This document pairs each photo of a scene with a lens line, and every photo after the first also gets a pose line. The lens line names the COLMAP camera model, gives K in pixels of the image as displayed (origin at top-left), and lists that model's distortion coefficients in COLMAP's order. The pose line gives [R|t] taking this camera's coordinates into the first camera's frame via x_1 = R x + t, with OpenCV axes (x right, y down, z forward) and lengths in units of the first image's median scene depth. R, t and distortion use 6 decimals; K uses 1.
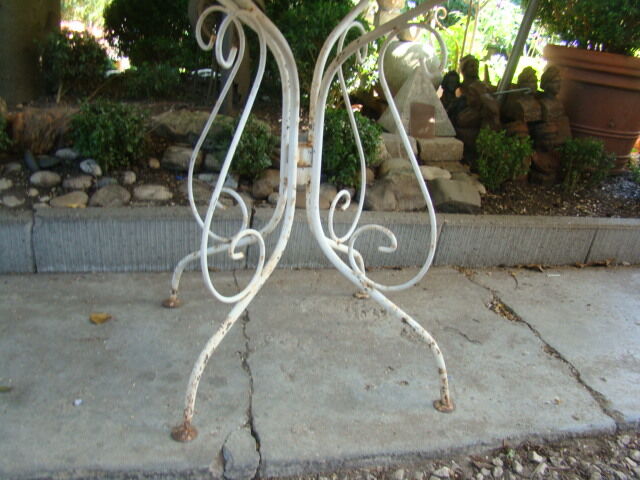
lens RADIAL K [[597.7, 0, 320.0], [0, 597.7, 240.0], [0, 0, 1]] dist [-0.187508, 0.144459]
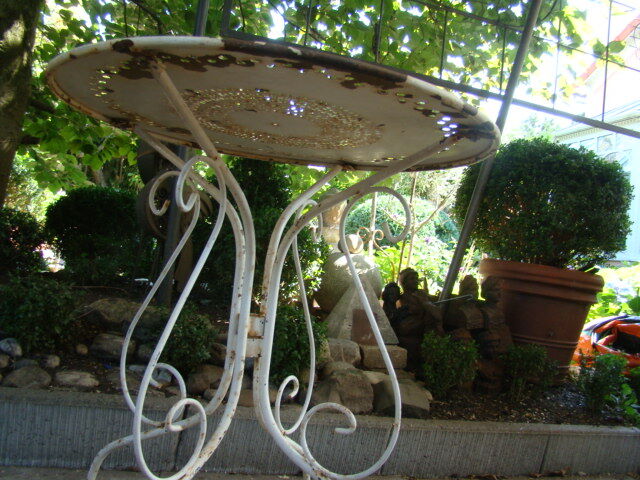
lens RADIAL K [[593.9, 0, 319.0], [0, 593.9, 258.0], [0, 0, 1]] dist [-0.185744, 0.141478]
pose [[0.991375, 0.059507, 0.116771, -0.028759], [-0.011807, 0.927906, -0.372627, 0.068725], [-0.130527, 0.368034, 0.920605, 0.071453]]
